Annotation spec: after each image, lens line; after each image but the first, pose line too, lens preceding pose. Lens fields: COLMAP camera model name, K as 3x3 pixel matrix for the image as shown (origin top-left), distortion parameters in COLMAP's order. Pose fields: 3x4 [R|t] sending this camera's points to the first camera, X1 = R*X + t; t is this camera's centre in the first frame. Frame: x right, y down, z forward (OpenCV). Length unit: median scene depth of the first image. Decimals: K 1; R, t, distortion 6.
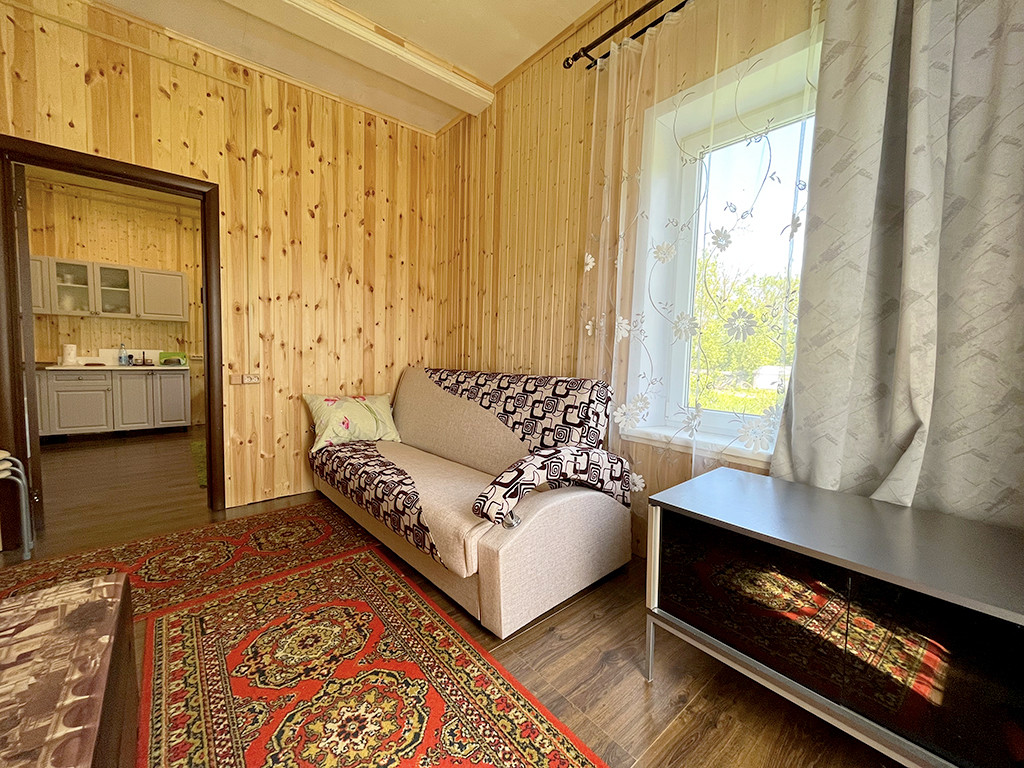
lens RADIAL K [[408.7, 0, 511.9], [0, 408.7, 382.9], [0, 0, 1]] dist [-0.001147, -0.000132]
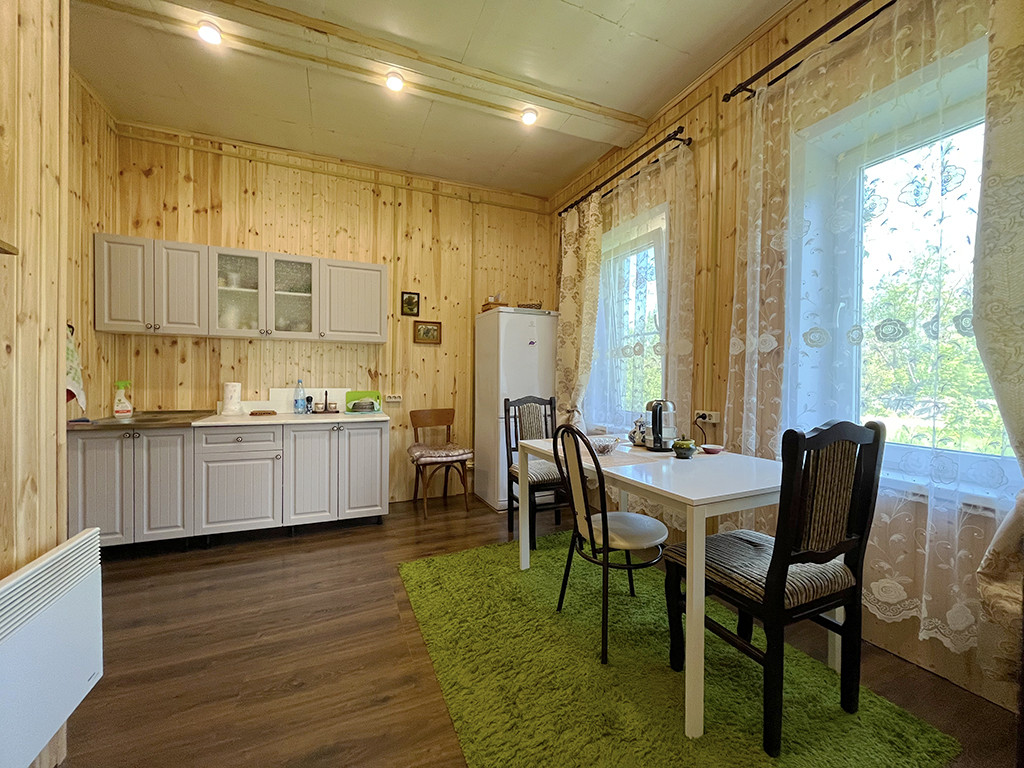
lens RADIAL K [[408.7, 0, 510.1], [0, 408.7, 382.9], [0, 0, 1]] dist [-0.001147, -0.000132]
pose [[0.958523, -0.012201, -0.284755, -0.474841], [-0.005088, 0.998192, -0.059896, -0.056522], [0.284971, 0.058861, 0.956727, 0.501918]]
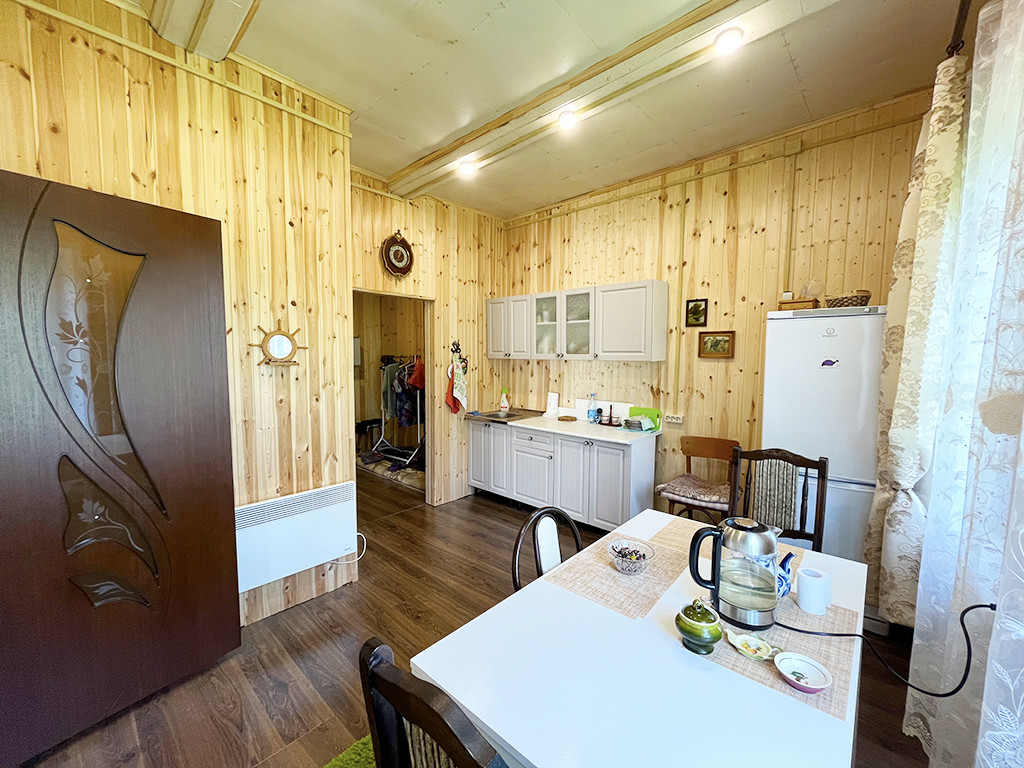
lens RADIAL K [[408.7, 0, 512.8], [0, 408.7, 382.1], [0, 0, 1]] dist [-0.001147, -0.000132]
pose [[0.144858, 0.044314, -0.988460, -0.254638], [-0.069469, 0.996987, 0.034516, -0.138275], [0.987011, 0.063667, 0.147499, 0.783587]]
